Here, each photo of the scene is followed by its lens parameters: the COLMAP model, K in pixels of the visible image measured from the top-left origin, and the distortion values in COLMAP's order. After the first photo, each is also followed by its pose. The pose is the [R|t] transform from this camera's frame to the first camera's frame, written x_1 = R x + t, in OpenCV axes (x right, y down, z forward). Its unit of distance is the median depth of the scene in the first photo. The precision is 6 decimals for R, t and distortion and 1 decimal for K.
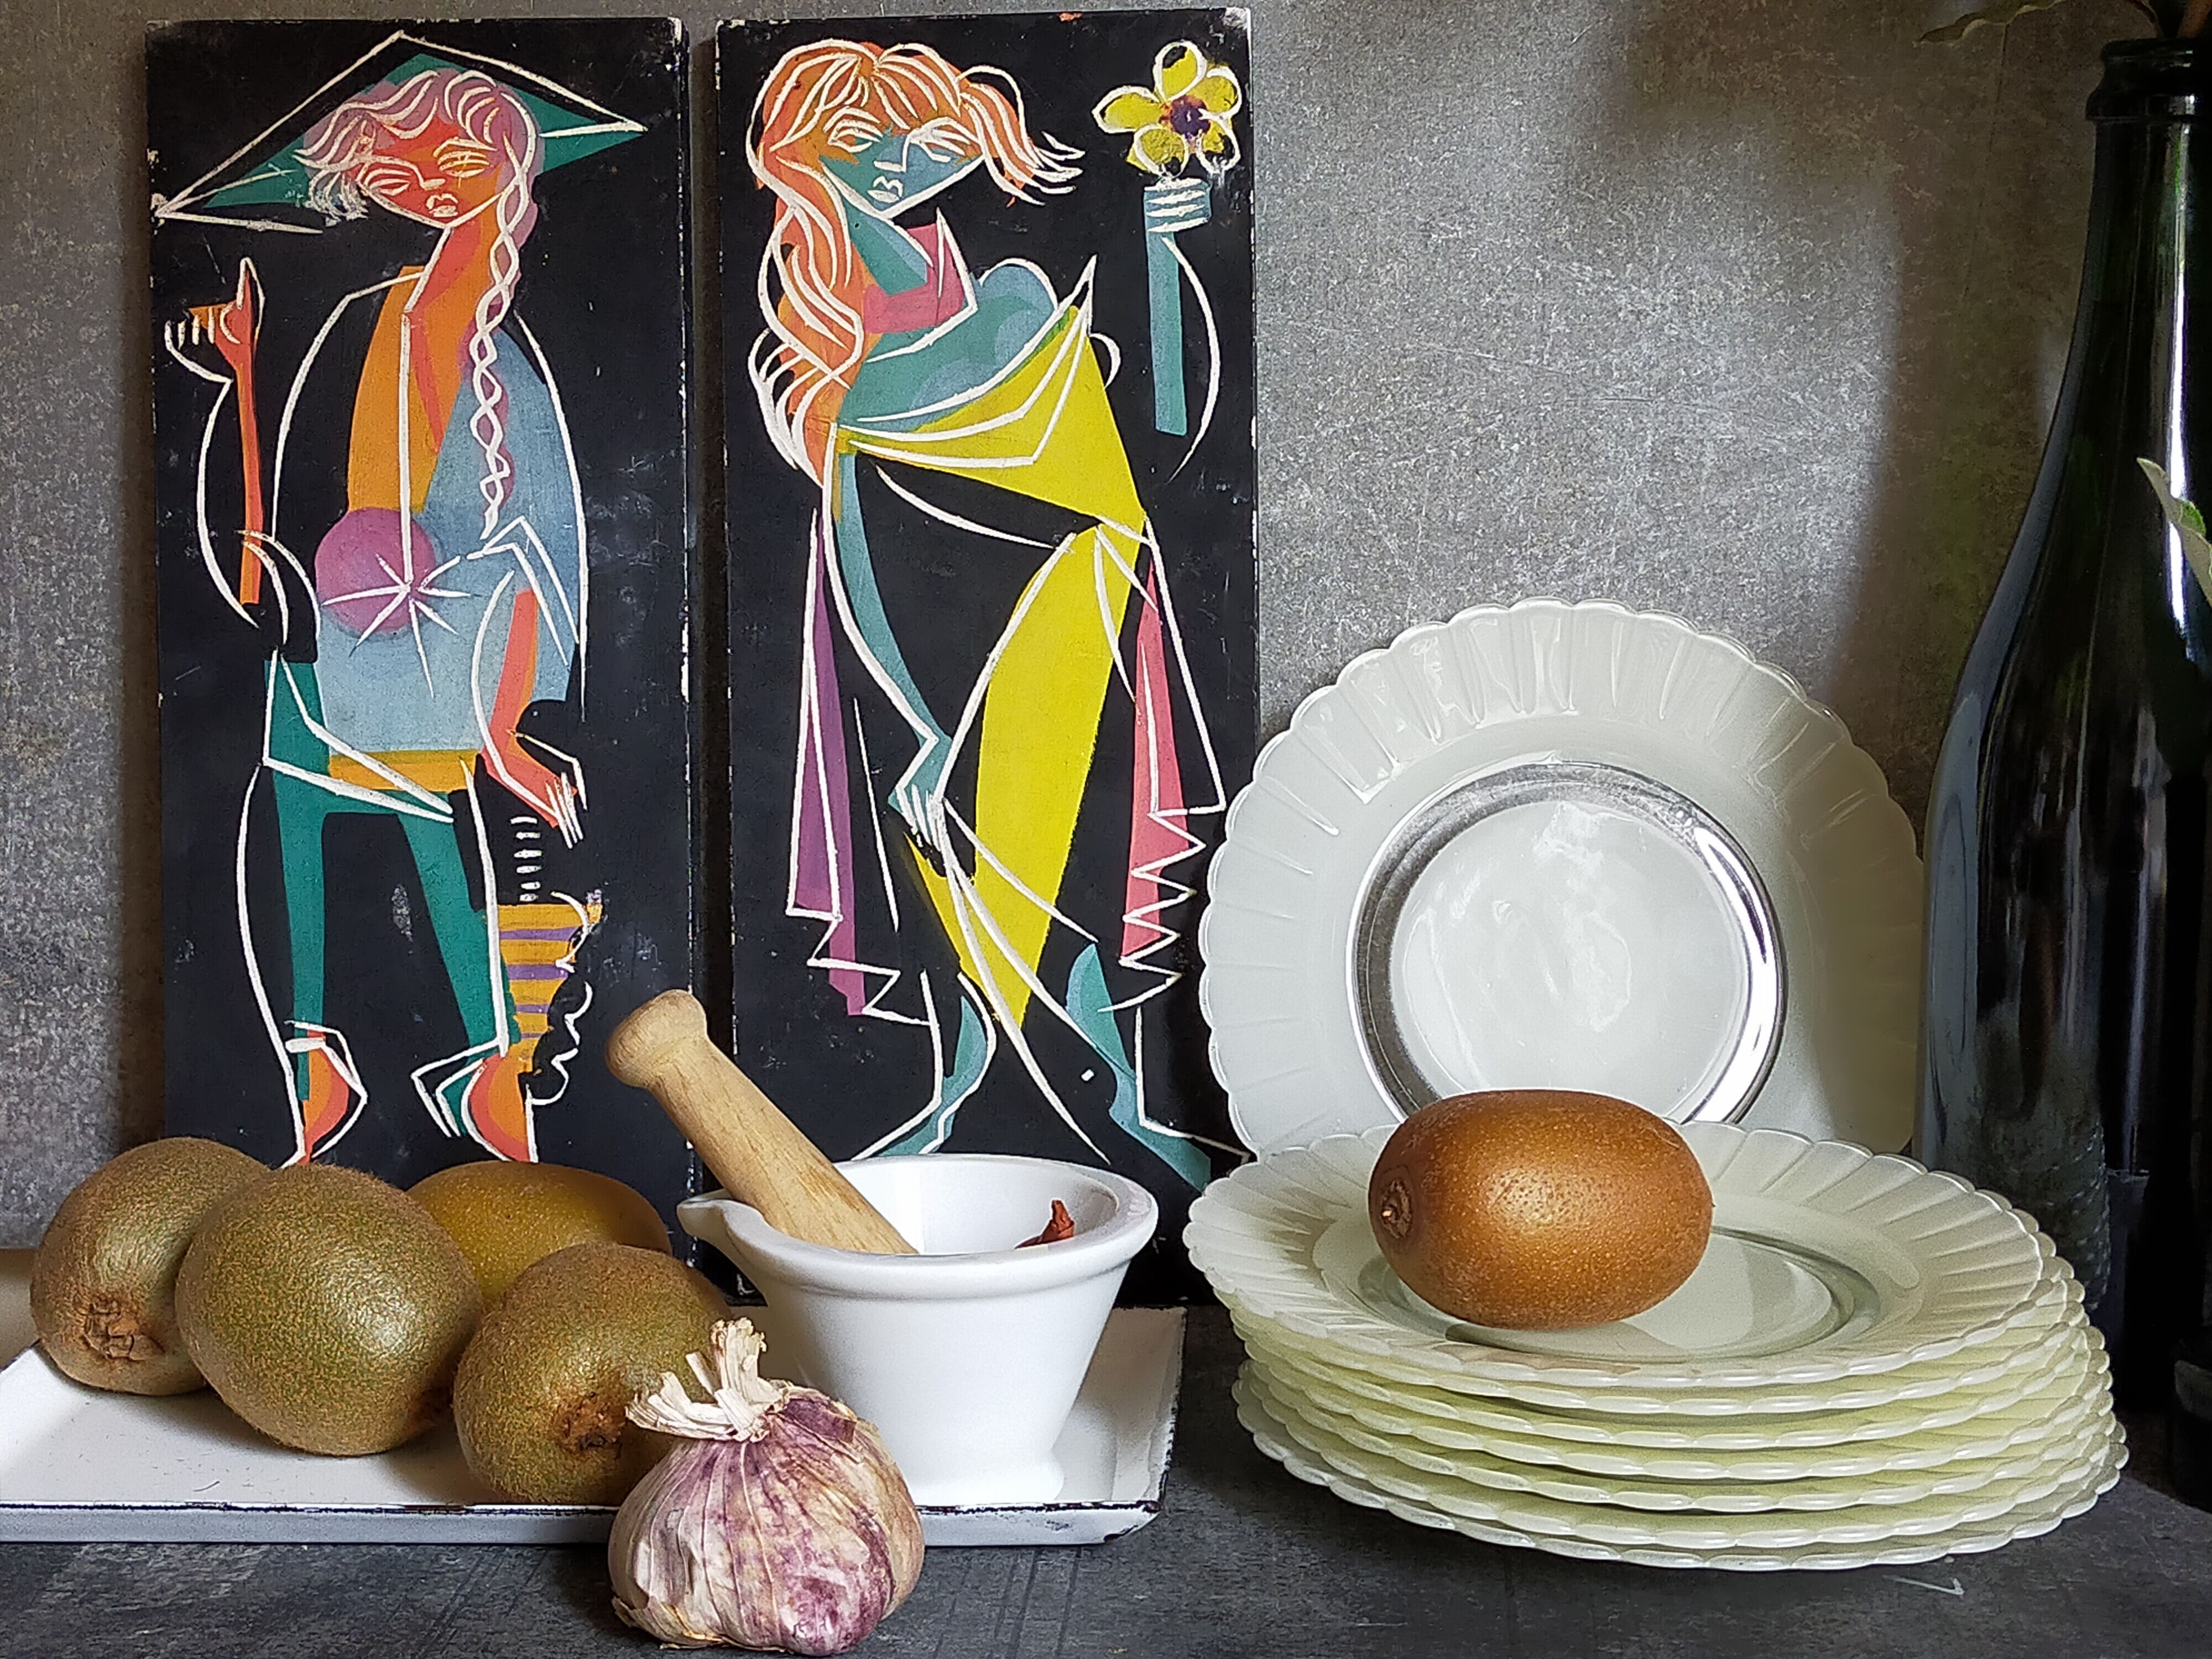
lens RADIAL K [[3203.5, 0, 1106.0], [0, 3203.5, 829.5], [0, 0, 1]] dist [0.122178, -0.163689]
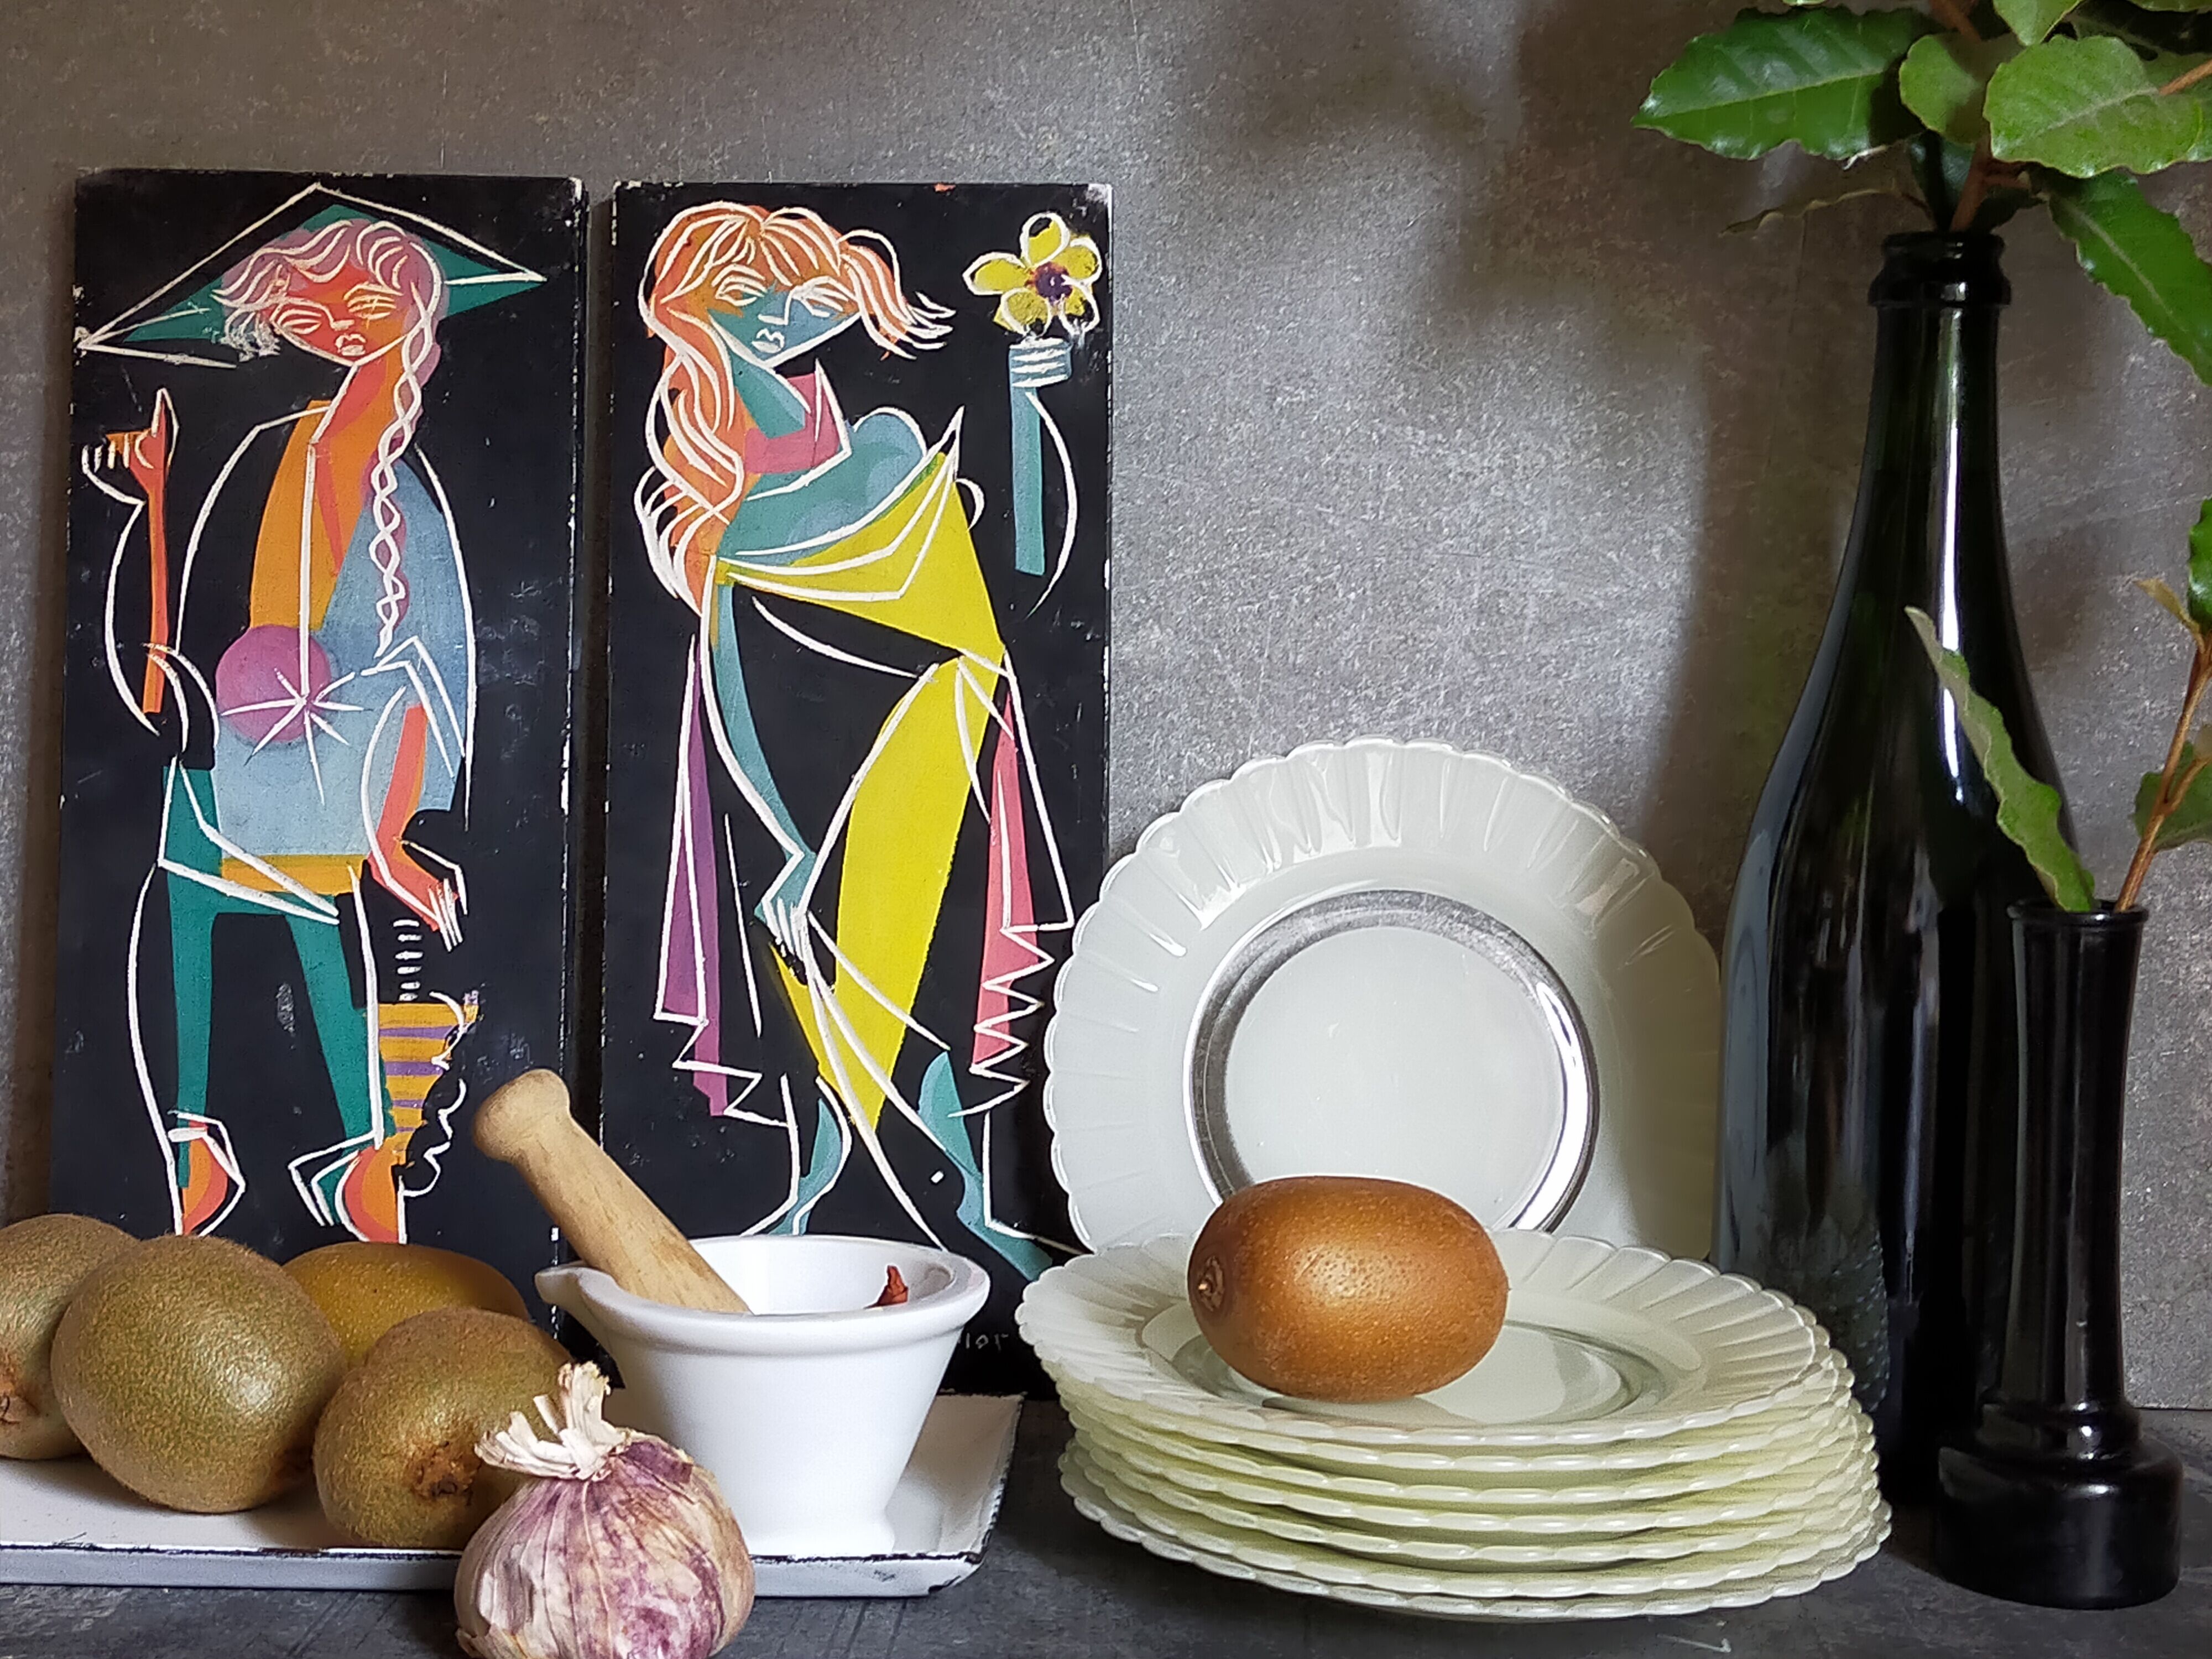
lens RADIAL K [[3216.4, 0, 1101.2], [0, 3216.4, 833.9], [0, 0, 1]] dist [0.126426, -0.181512]
pose [[0.999426, 0.023292, 0.024616, 0.019488], [-0.021600, 0.997524, -0.066922, 0.034087], [-0.026114, 0.066351, 0.997455, -0.063001]]
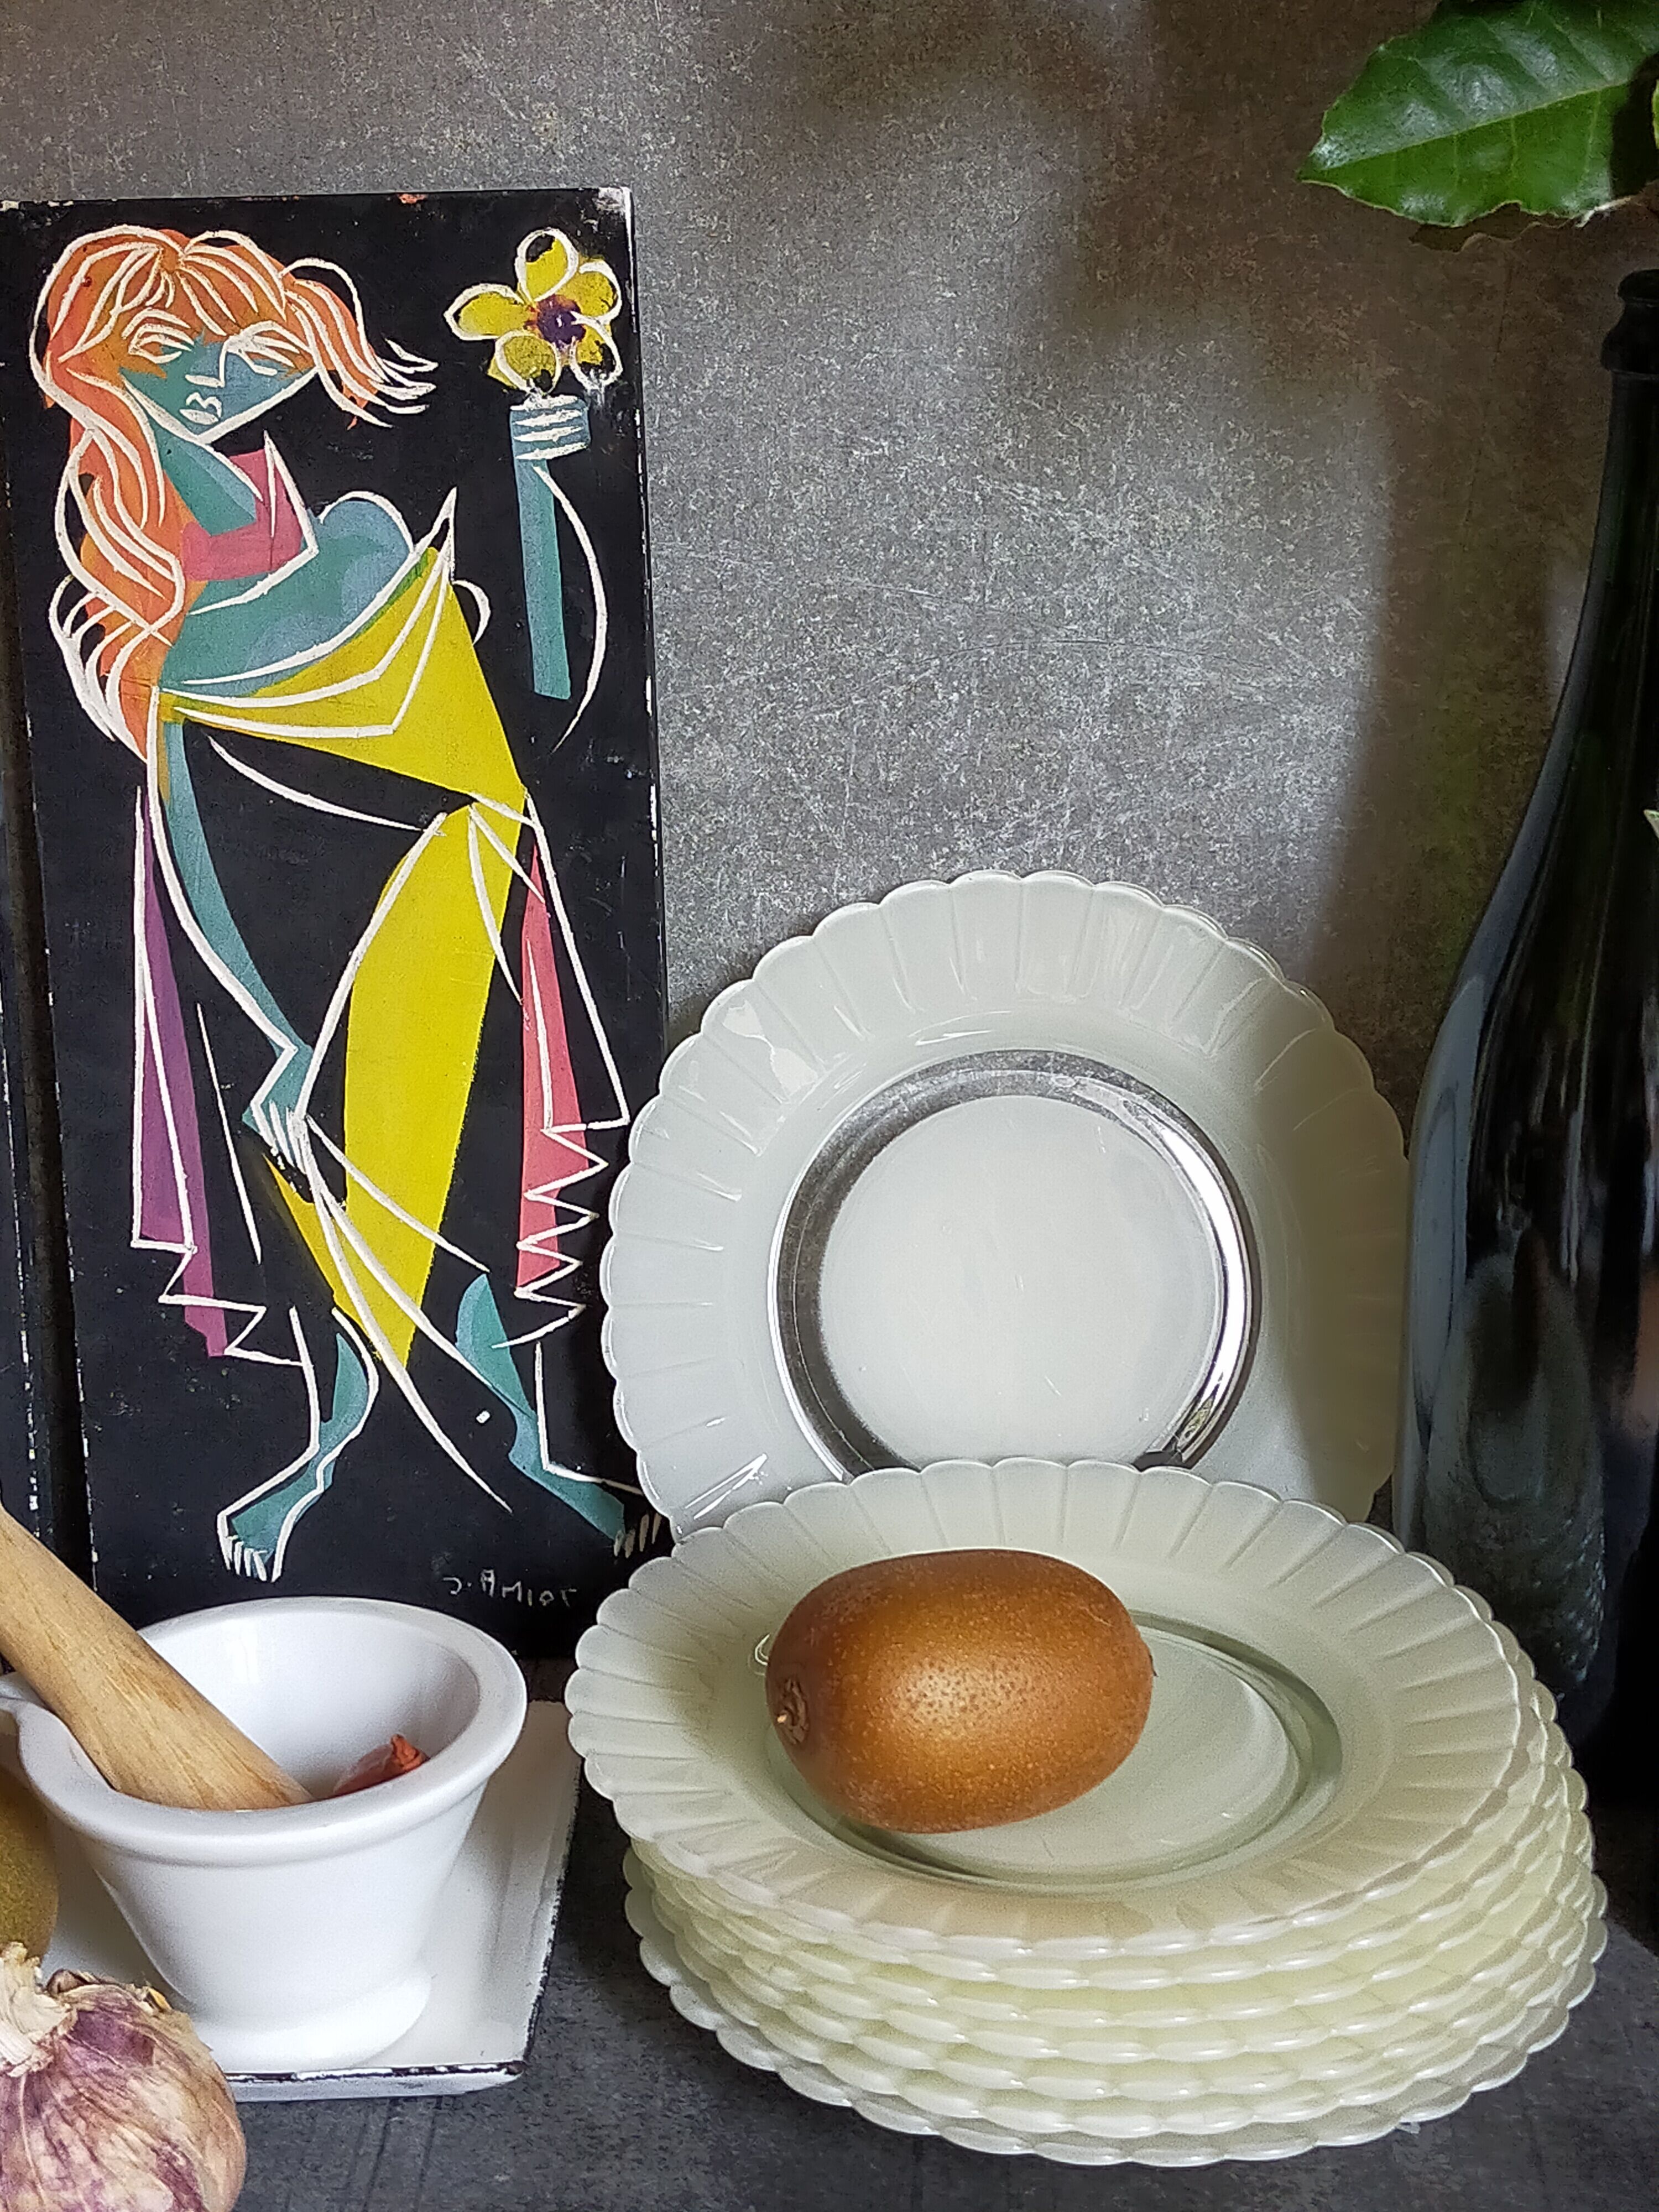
lens RADIAL K [[3216.4, 0, 829.5], [0, 3216.4, 1106.0], [0, 0, 1]] dist [0.126426, -0.181512]
pose [[0.998785, -0.023684, 0.043210, 0.053939], [0.016319, 0.986413, 0.163472, -0.154129], [-0.046495, -0.162568, 0.985601, 0.127785]]
